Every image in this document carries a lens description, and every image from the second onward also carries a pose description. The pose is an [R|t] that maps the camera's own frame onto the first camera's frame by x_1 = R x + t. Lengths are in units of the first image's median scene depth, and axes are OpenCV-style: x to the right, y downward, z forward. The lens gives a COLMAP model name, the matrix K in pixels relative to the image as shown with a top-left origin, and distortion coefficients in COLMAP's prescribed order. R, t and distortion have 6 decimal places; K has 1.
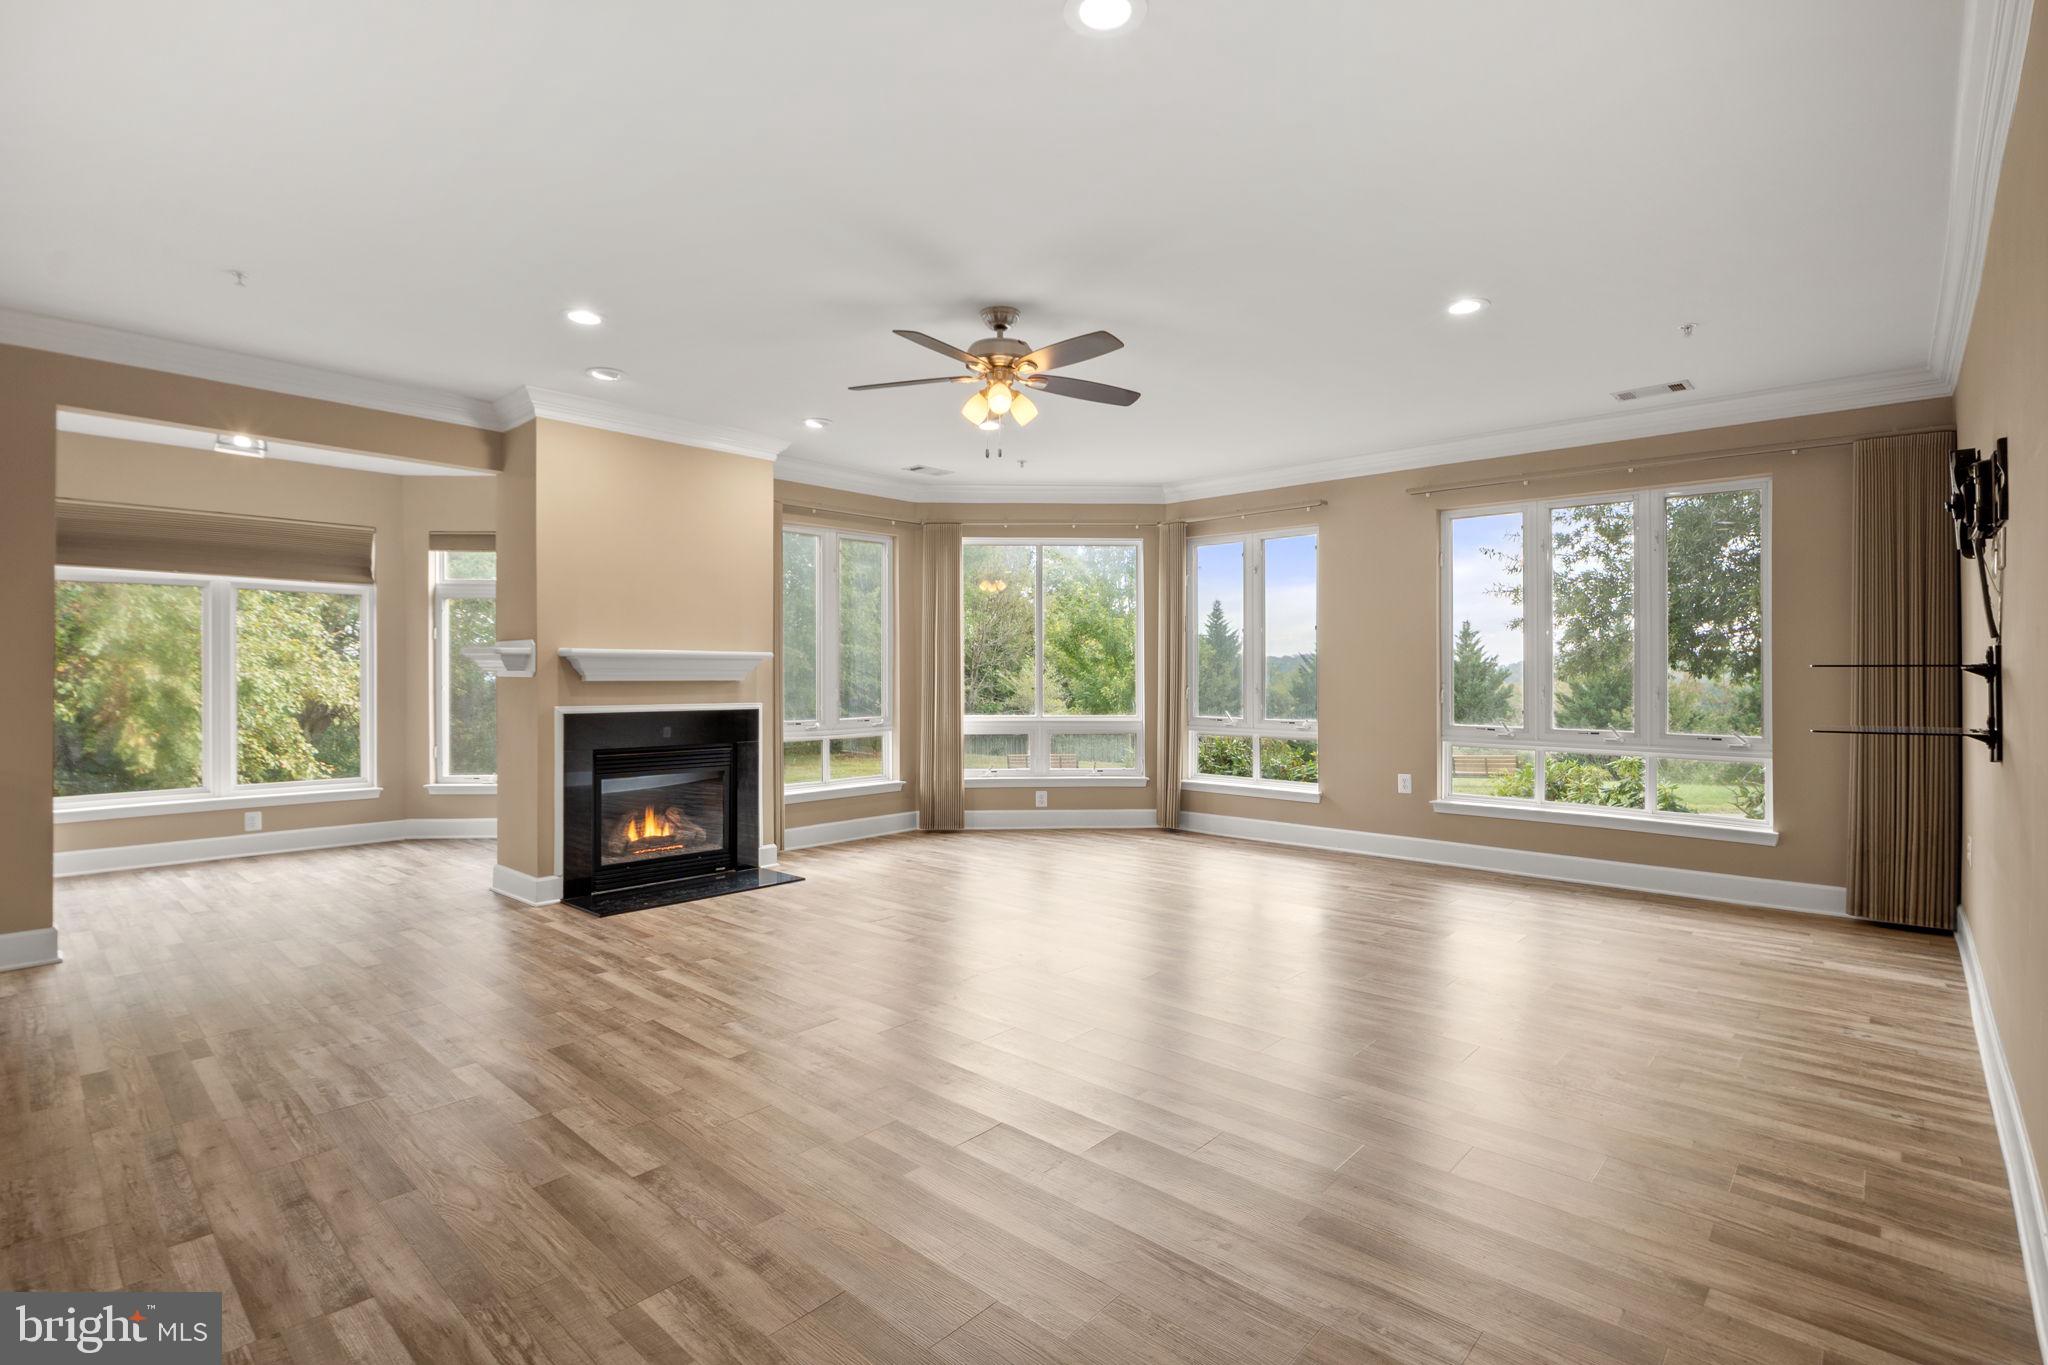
lens RADIAL K [[934.2, 0, 1026.3], [0, 934.2, 671.0], [0, 0, 1]] dist [-0.013096, 0.001805]
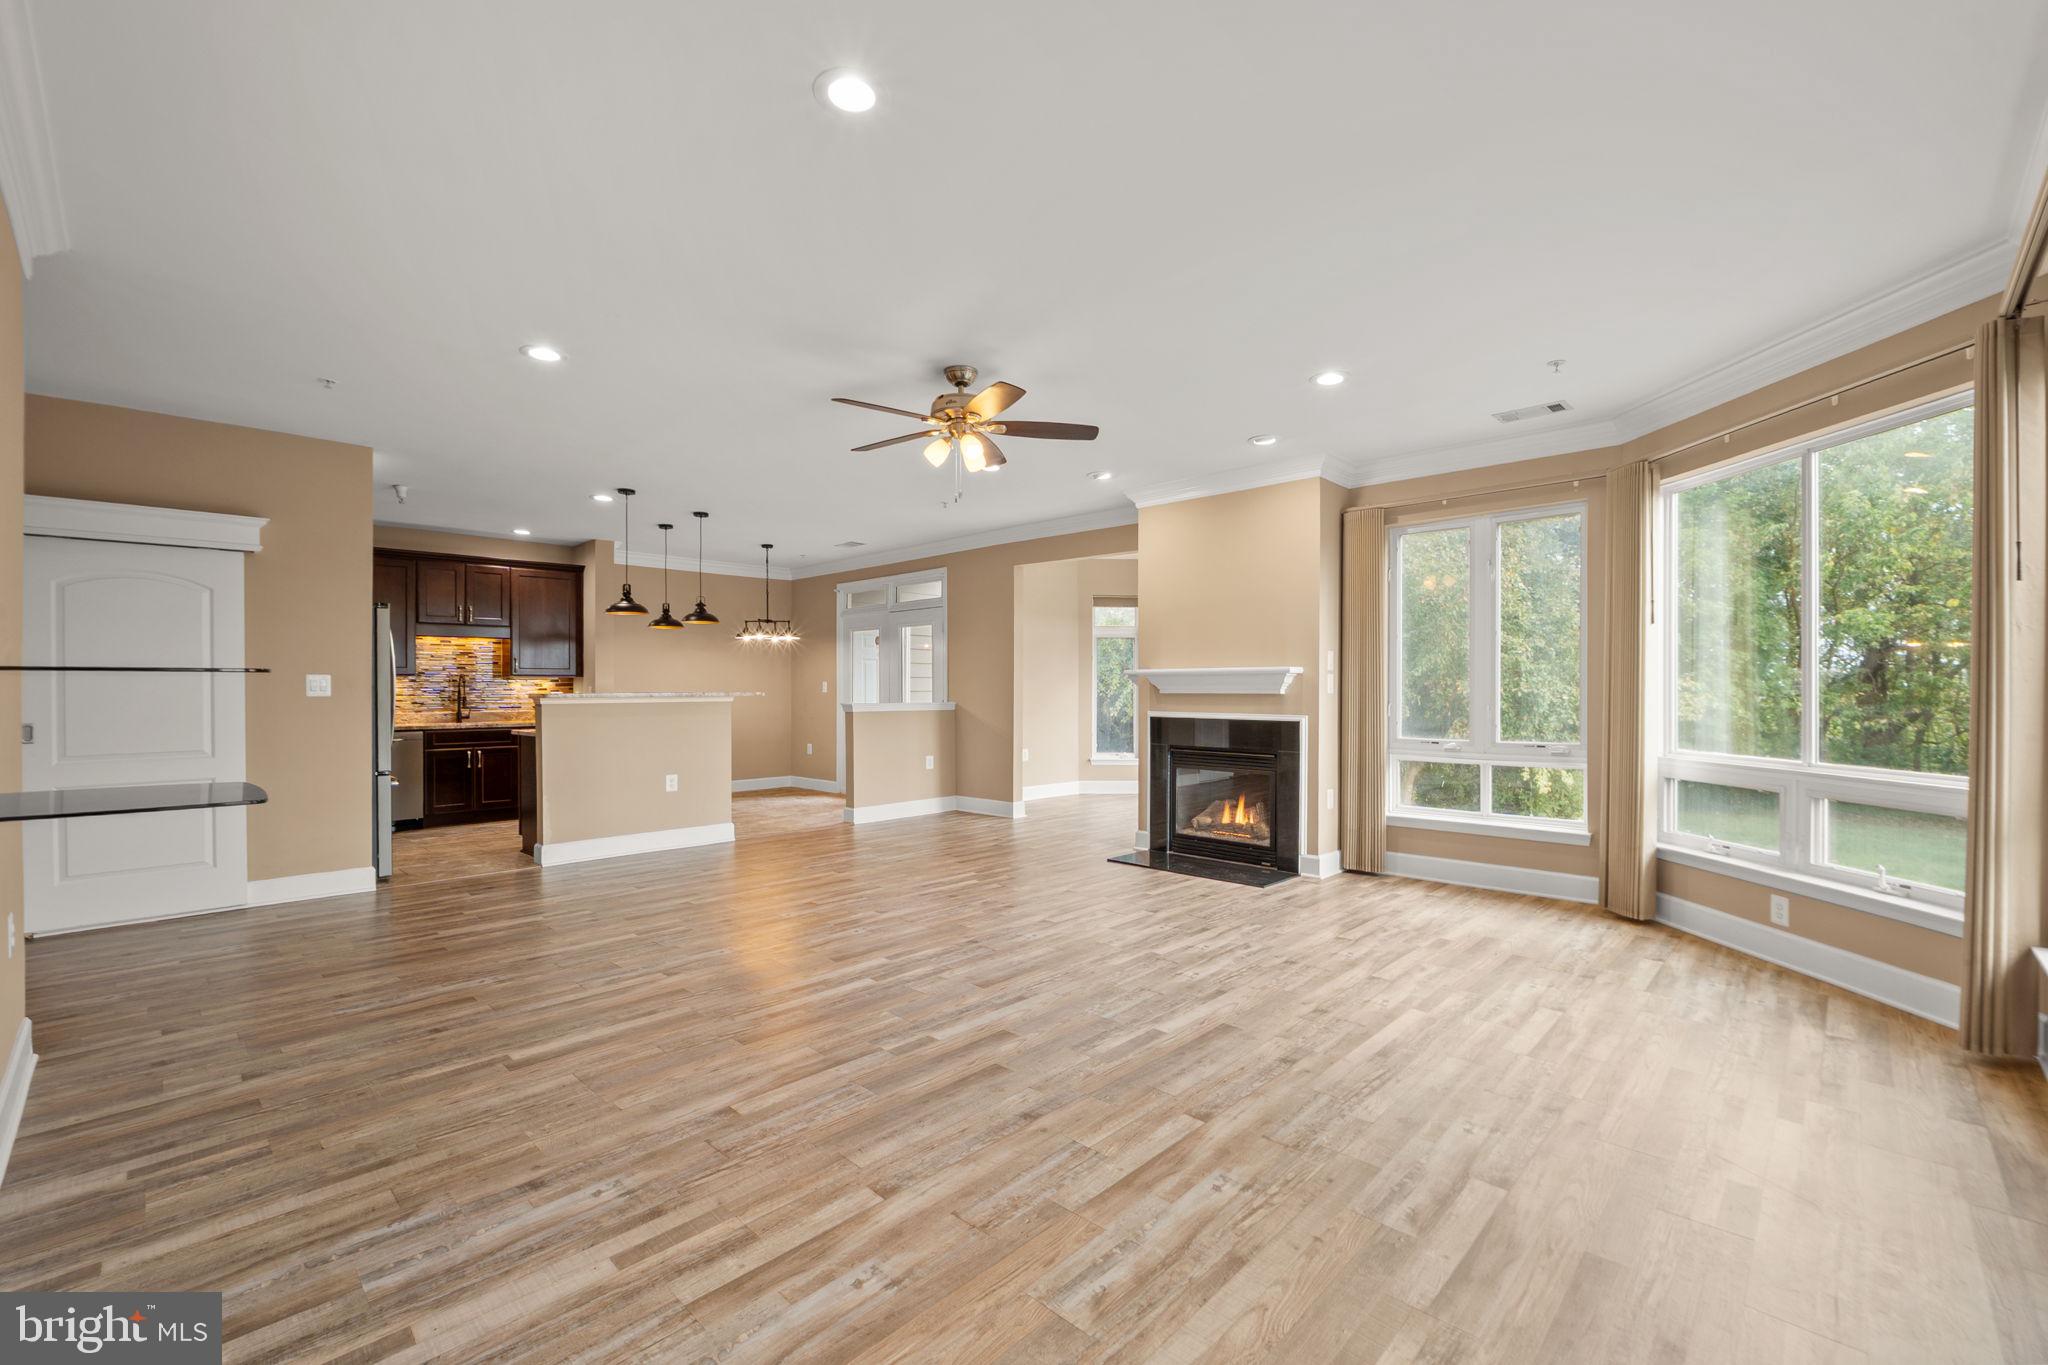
lens RADIAL K [[860.2, 0, 1055.1], [0, 860.2, 675.7], [0, 0, 1]] dist [-0.013407, 0.001611]
pose [[0.006378, -0.012689, -0.999899, 0.772403], [0.007979, 0.999888, -0.012638, 0.000350], [0.999948, -0.007898, 0.006478, 0.833882]]
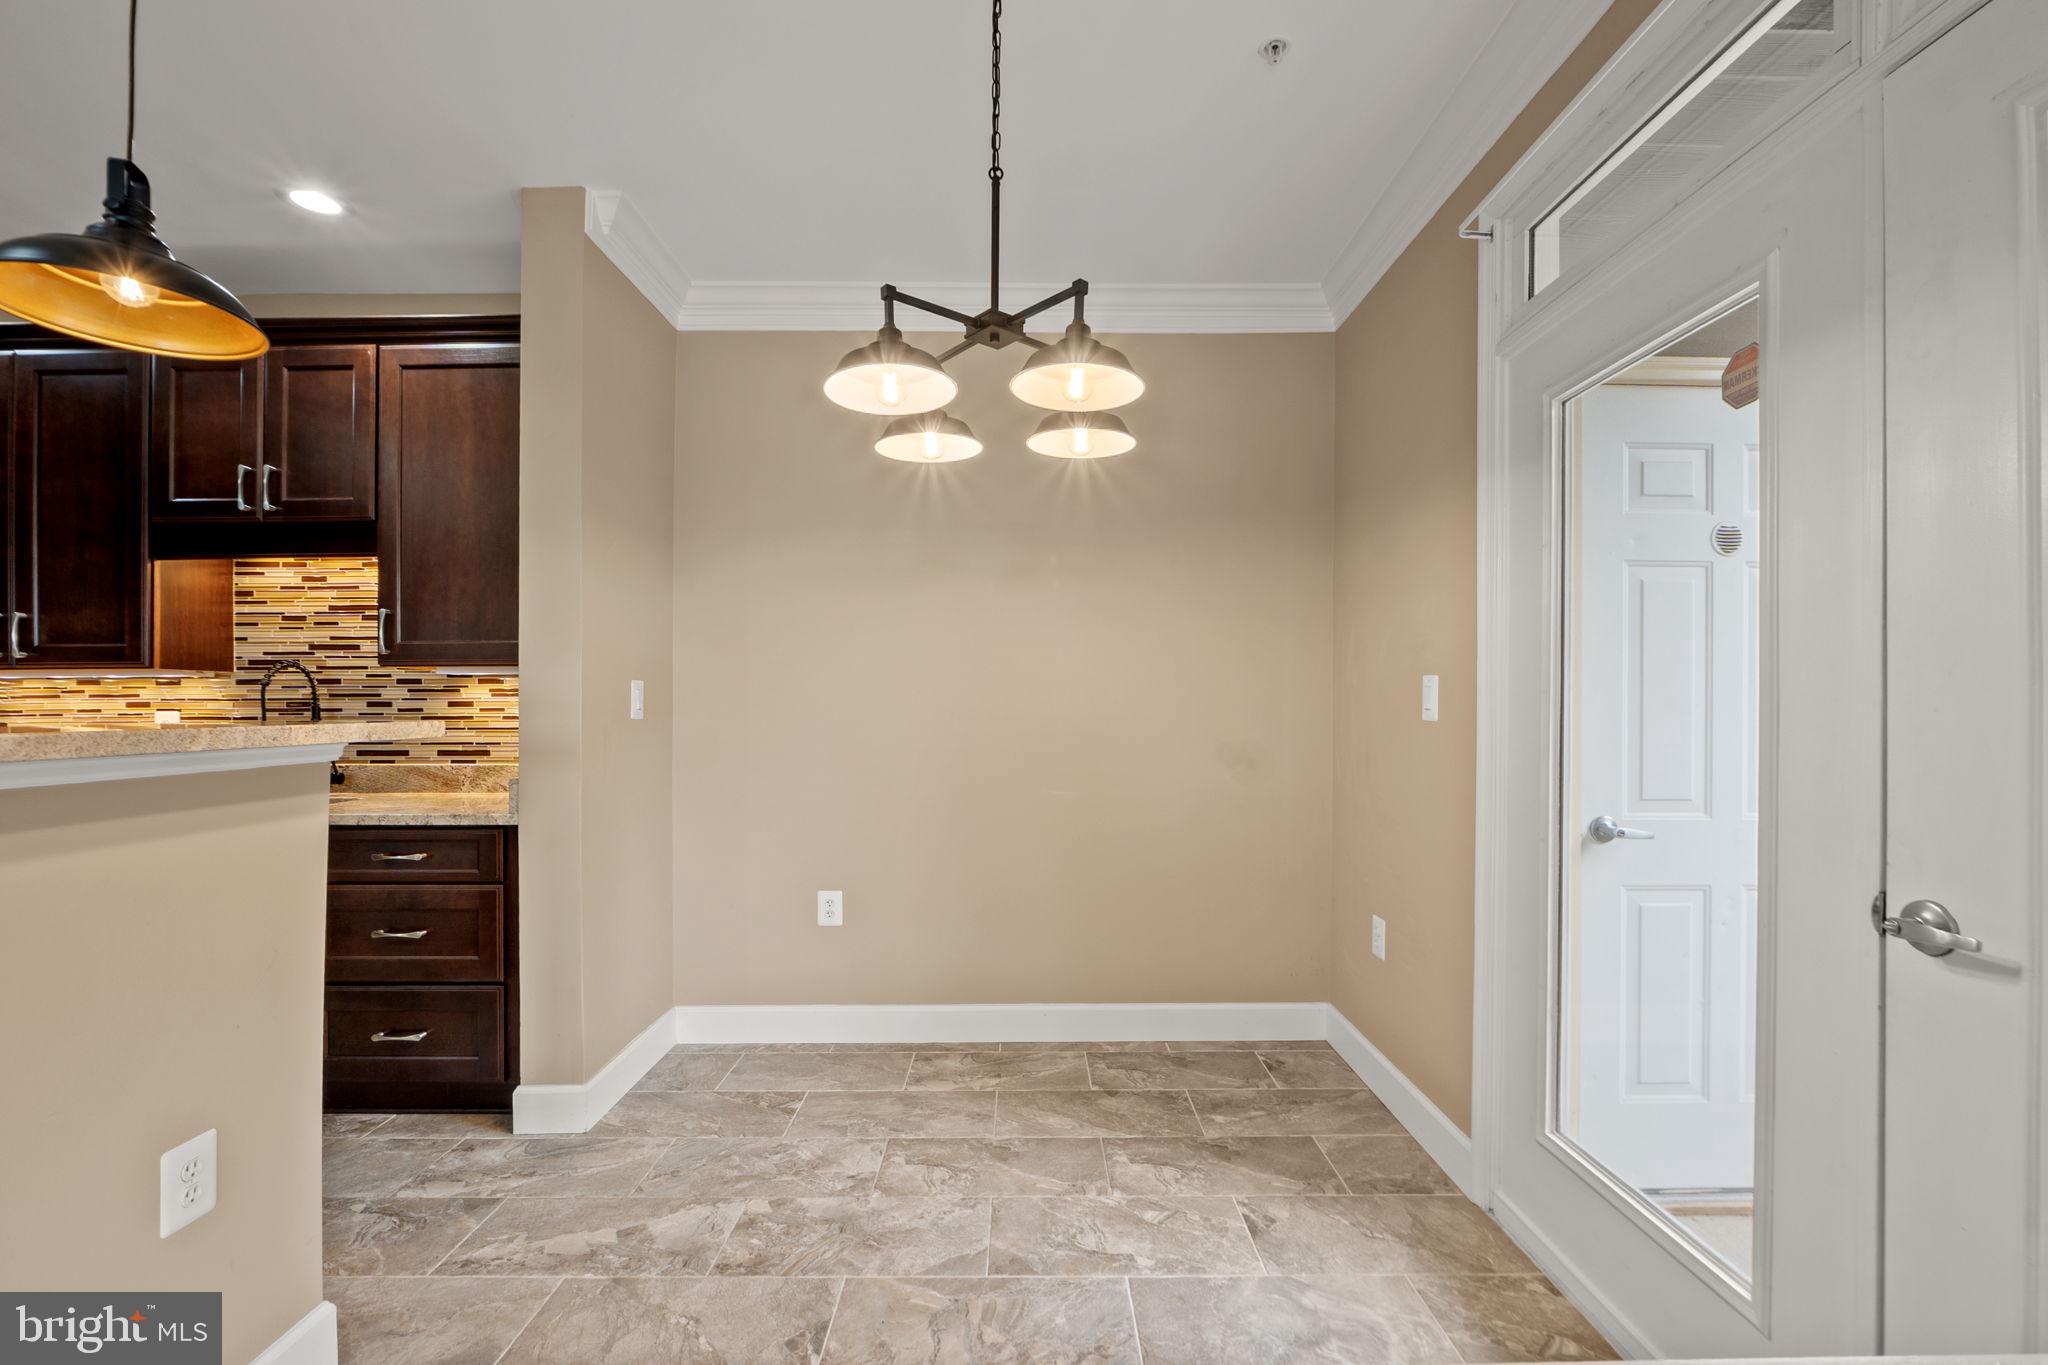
lens RADIAL K [[860.2, 0, 1028.7], [0, 860.2, 706.0], [0, 0, 1]] dist [-0.013407, 0.001611]
pose [[-0.737188, 0.004858, -0.675670, -0.736713], [0.005392, 0.999985, 0.001307, -0.000049], [0.675666, -0.002680, -0.737203, 0.509171]]
